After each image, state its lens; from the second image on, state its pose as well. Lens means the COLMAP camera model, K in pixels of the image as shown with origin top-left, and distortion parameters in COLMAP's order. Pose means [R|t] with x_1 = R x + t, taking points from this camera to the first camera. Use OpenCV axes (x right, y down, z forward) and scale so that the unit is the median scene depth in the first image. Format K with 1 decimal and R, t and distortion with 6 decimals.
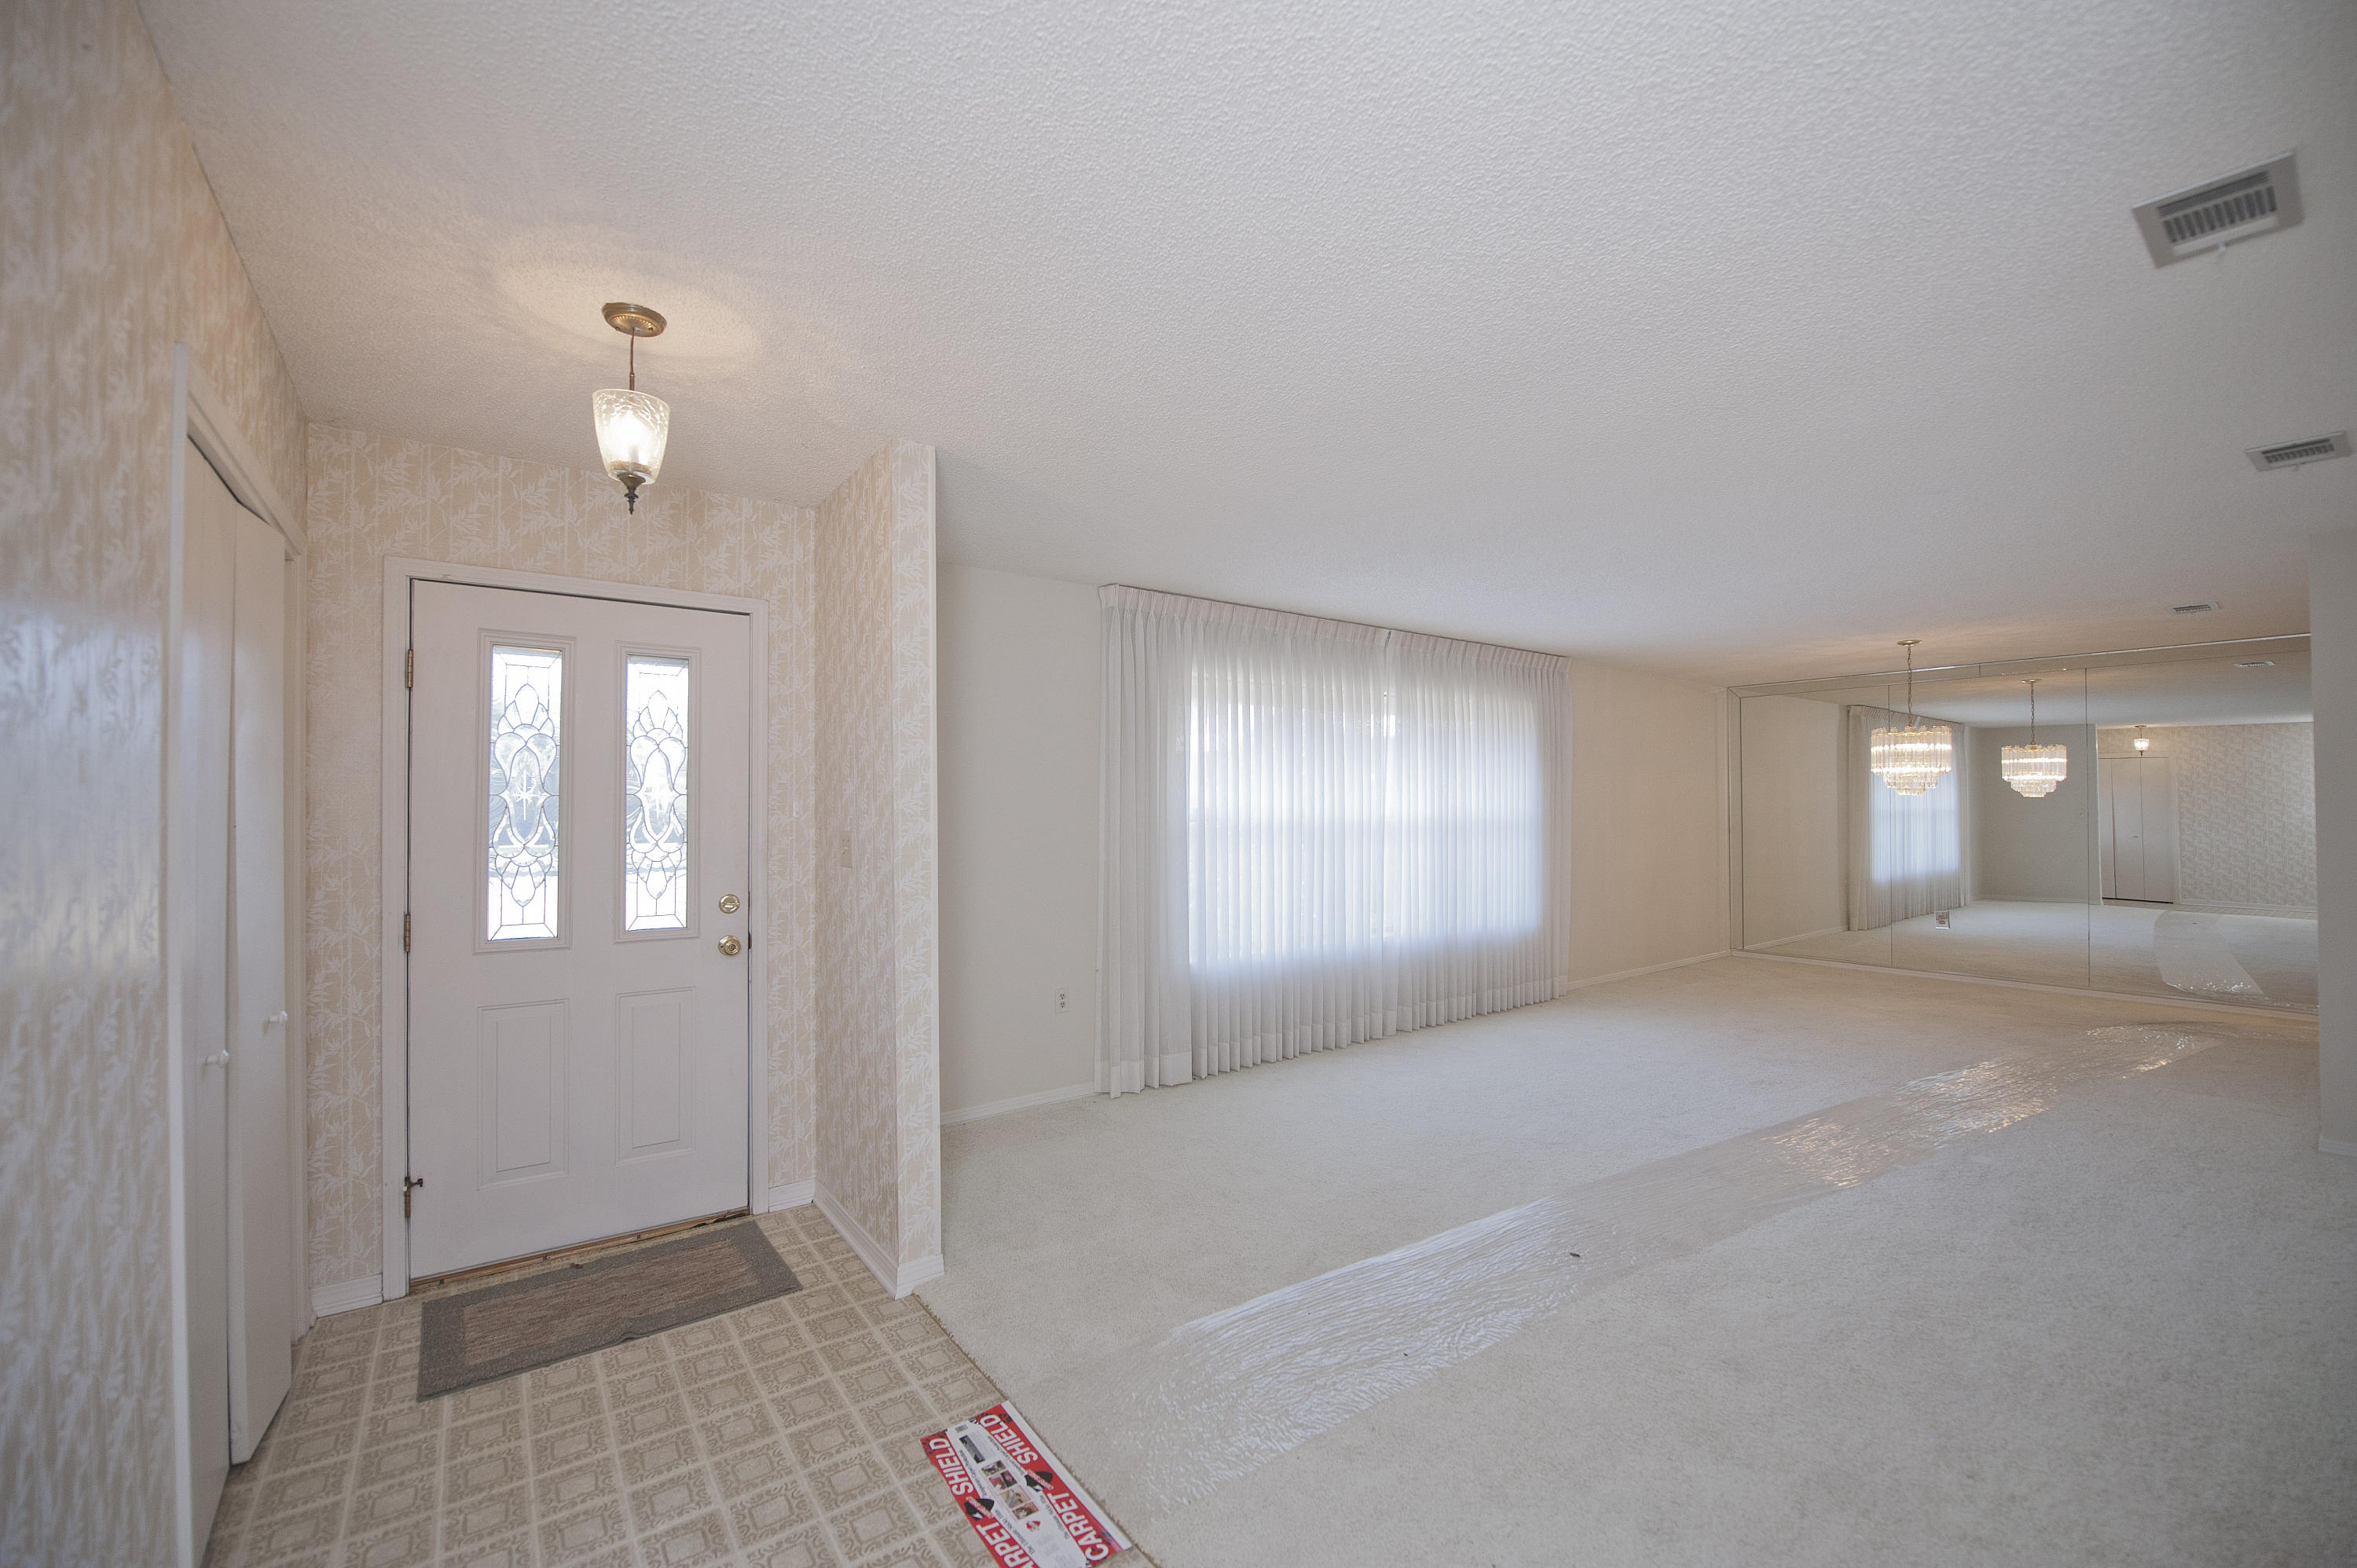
lens RADIAL K [[953.5, 0, 1187.3], [0, 953.5, 796.3], [0, 0, 1]] dist [-0.018785, -0.001138]
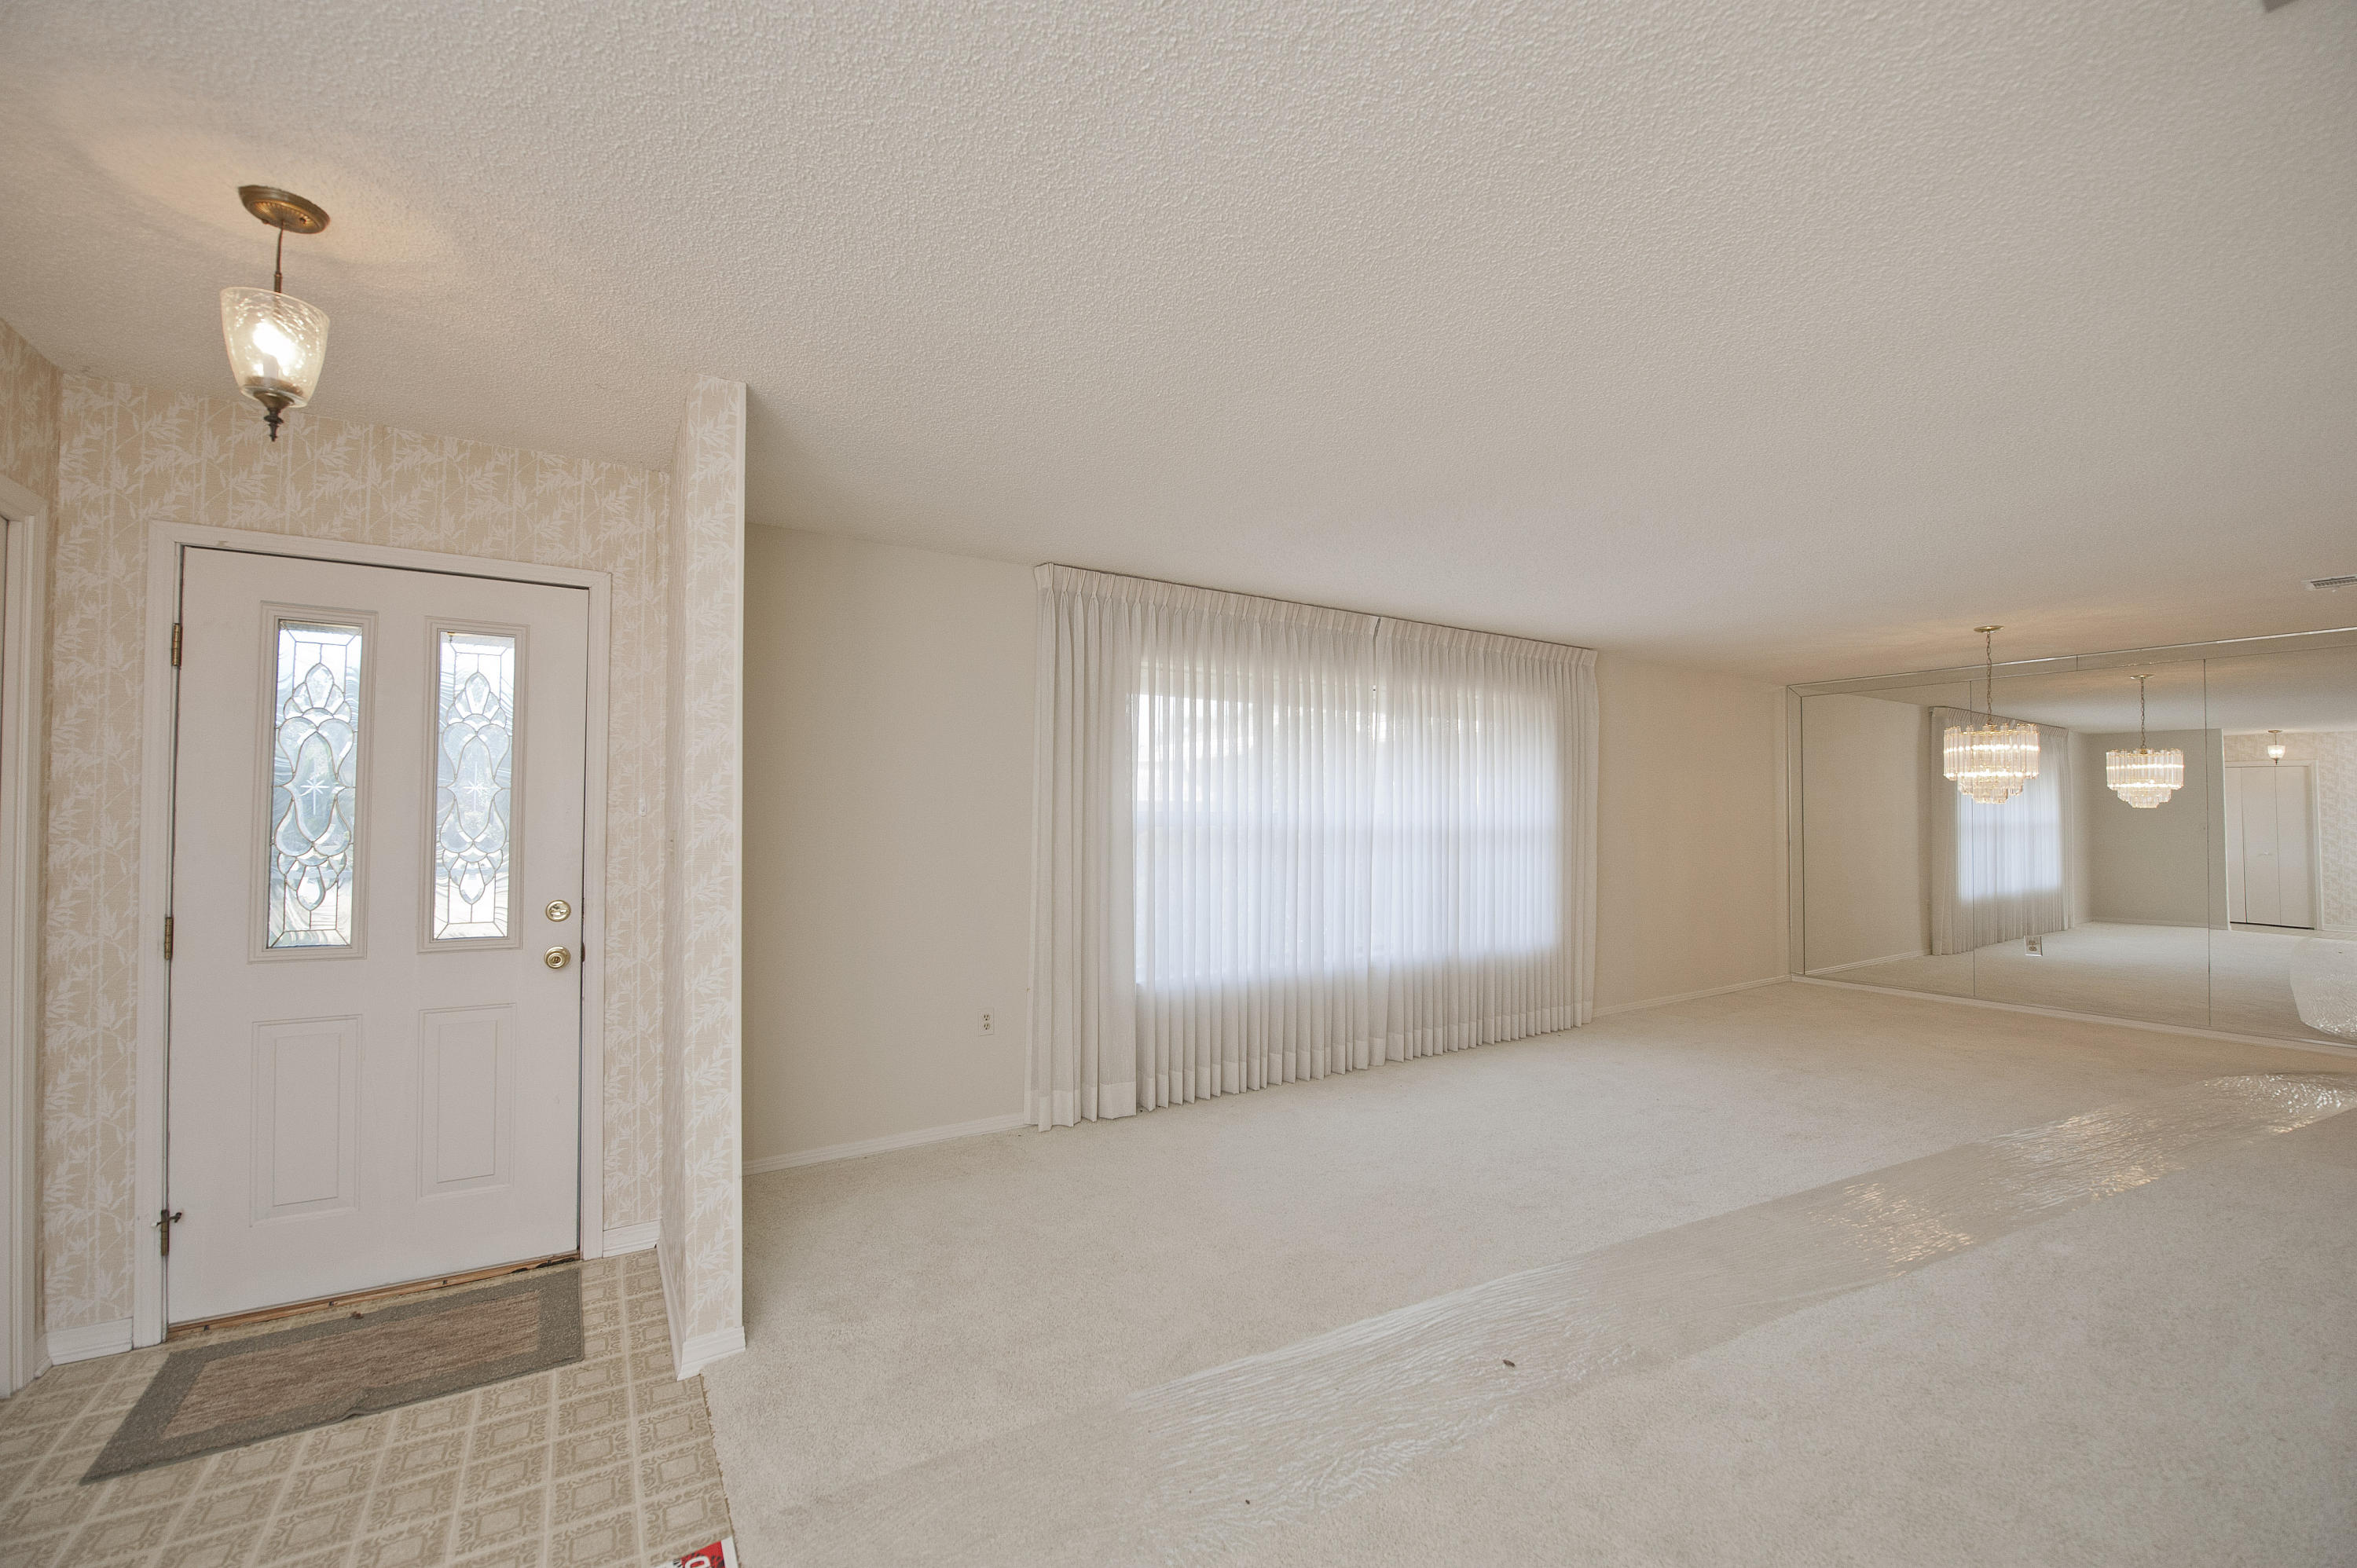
lens RADIAL K [[953.5, 0, 1179.9], [0, 953.5, 795.7], [0, 0, 1]] dist [-0.018785, -0.001138]
pose [[0.997224, 0.005635, -0.074252, 0.141790], [-0.006402, 0.999929, -0.010087, 0.008436], [0.074189, 0.010534, 0.997189, 0.130180]]
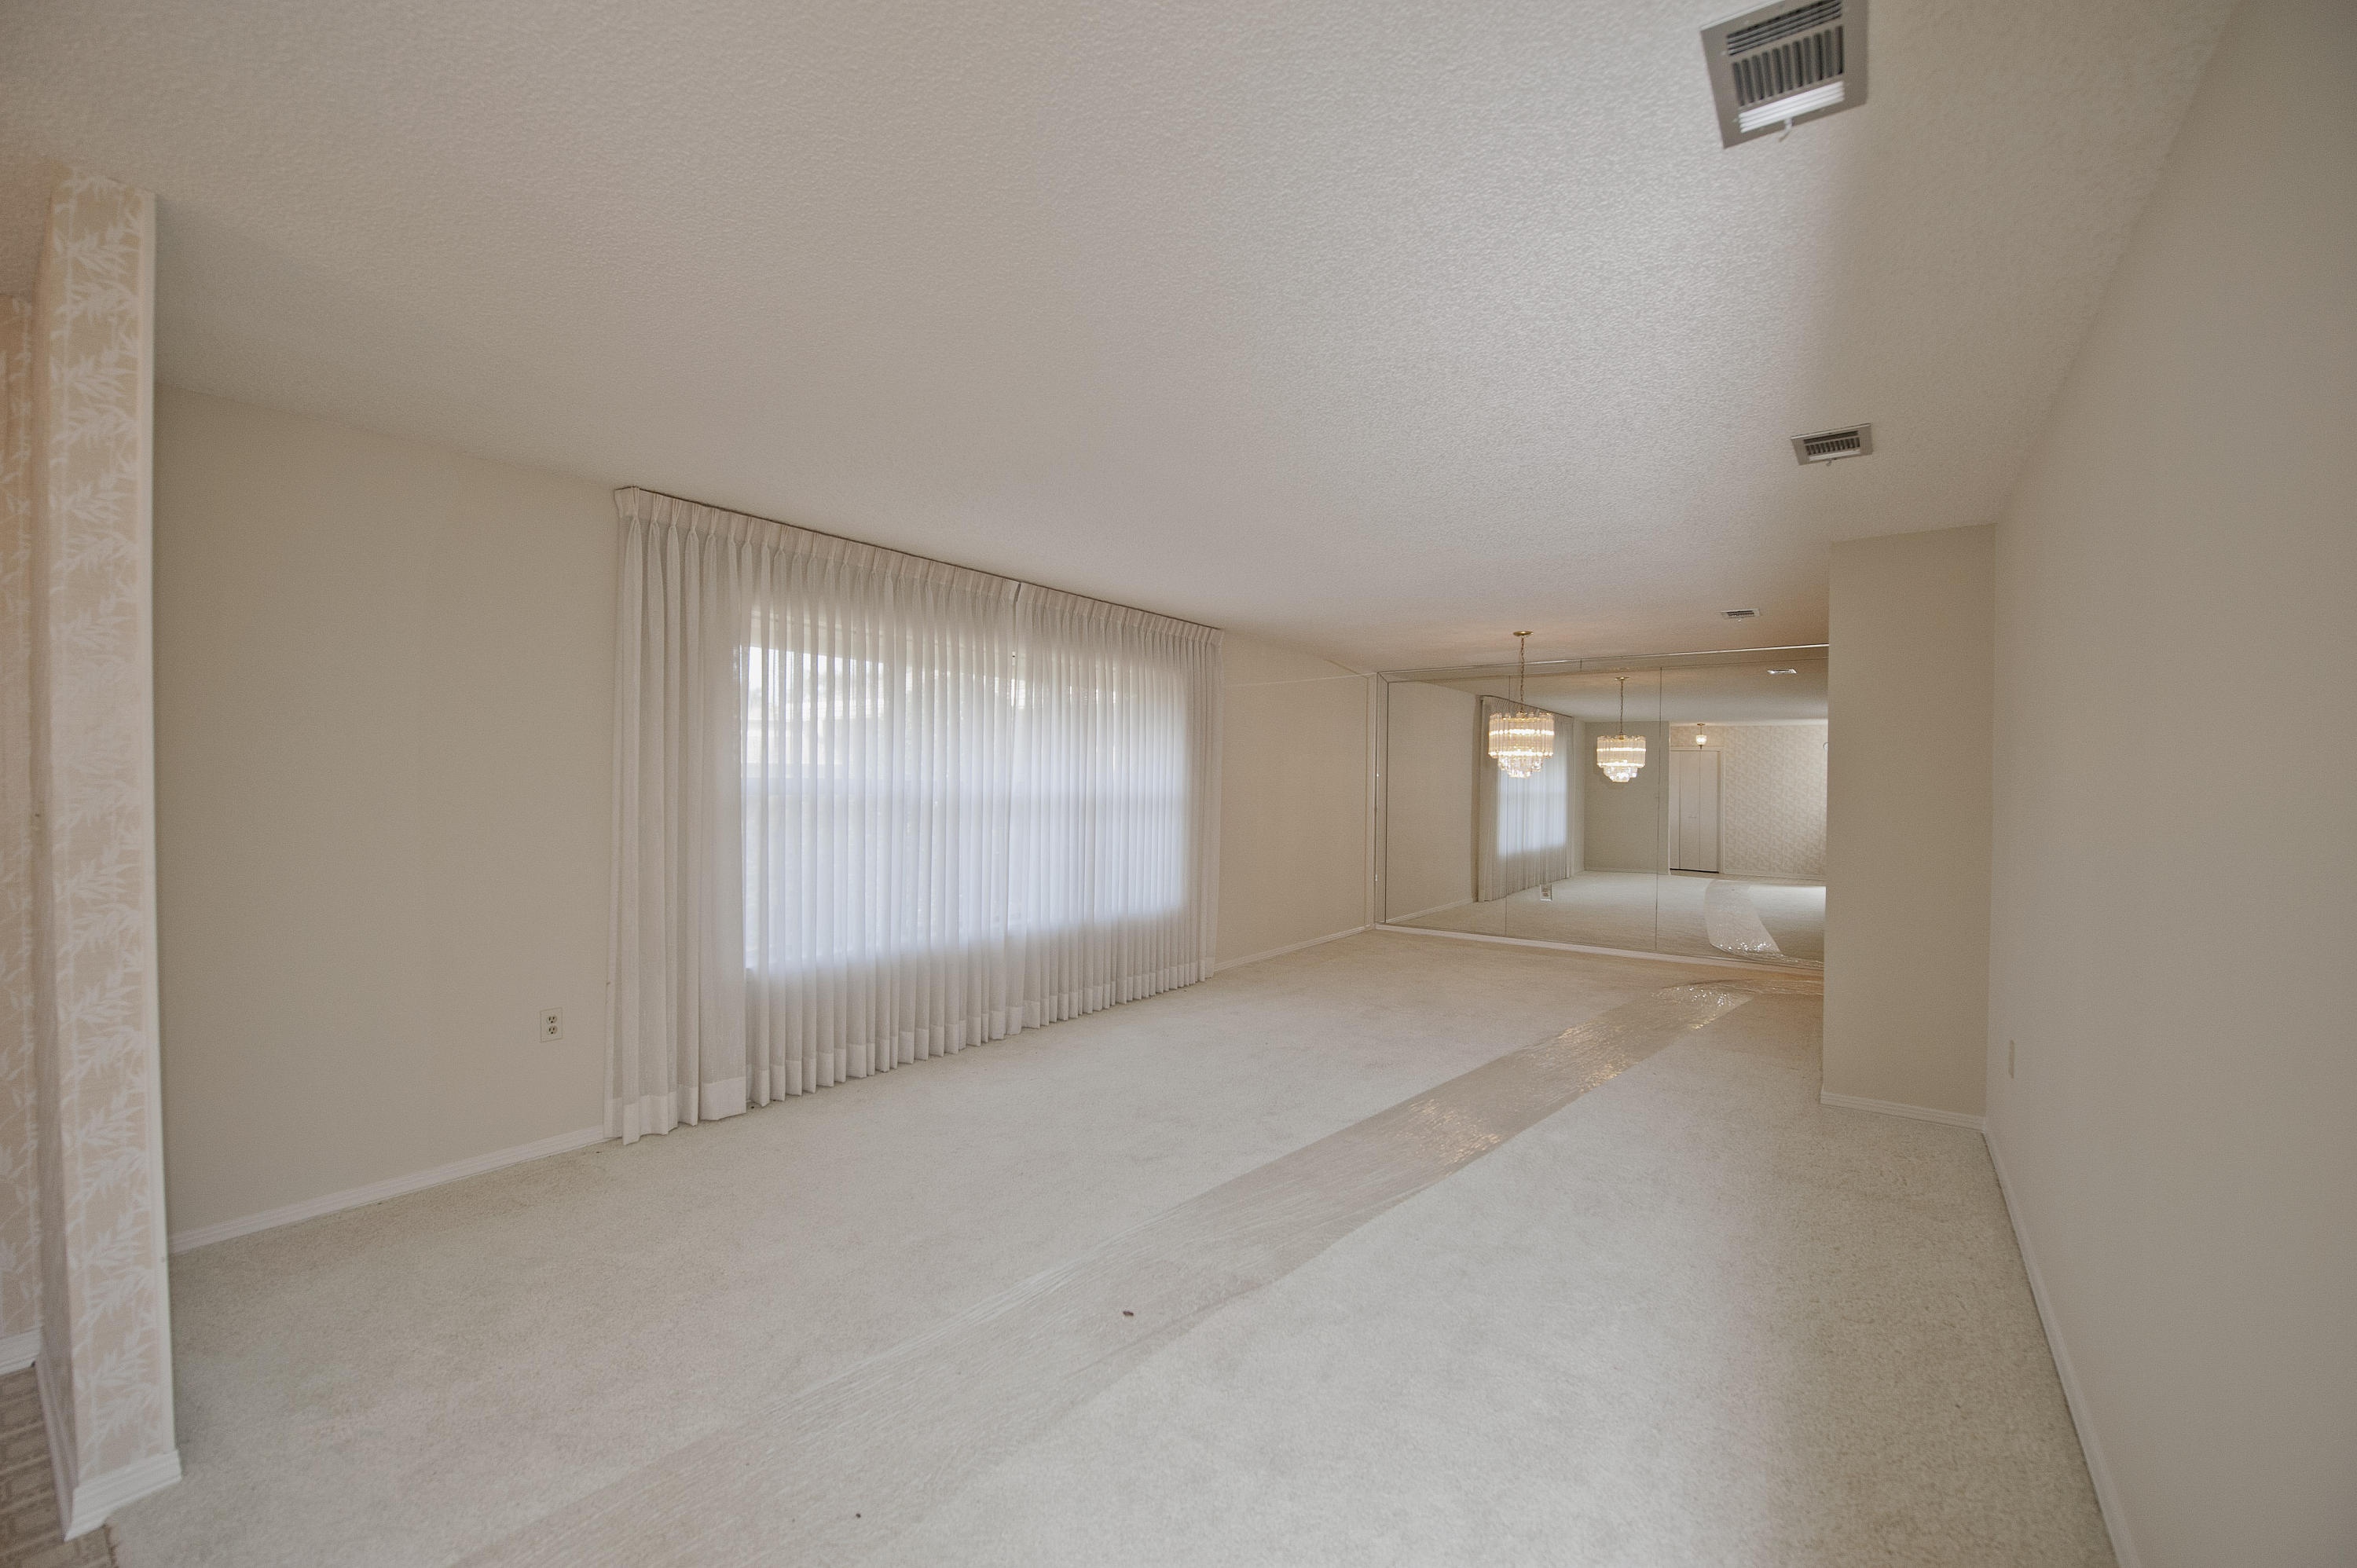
lens RADIAL K [[953.5, 0, 1190.7], [0, 953.5, 797.1], [0, 0, 1]] dist [-0.018785, -0.001138]
pose [[0.954385, 0.010310, 0.298402, 0.156798], [-0.017863, 0.999585, 0.022594, 0.004966], [-0.298045, -0.026893, 0.954173, 0.146594]]
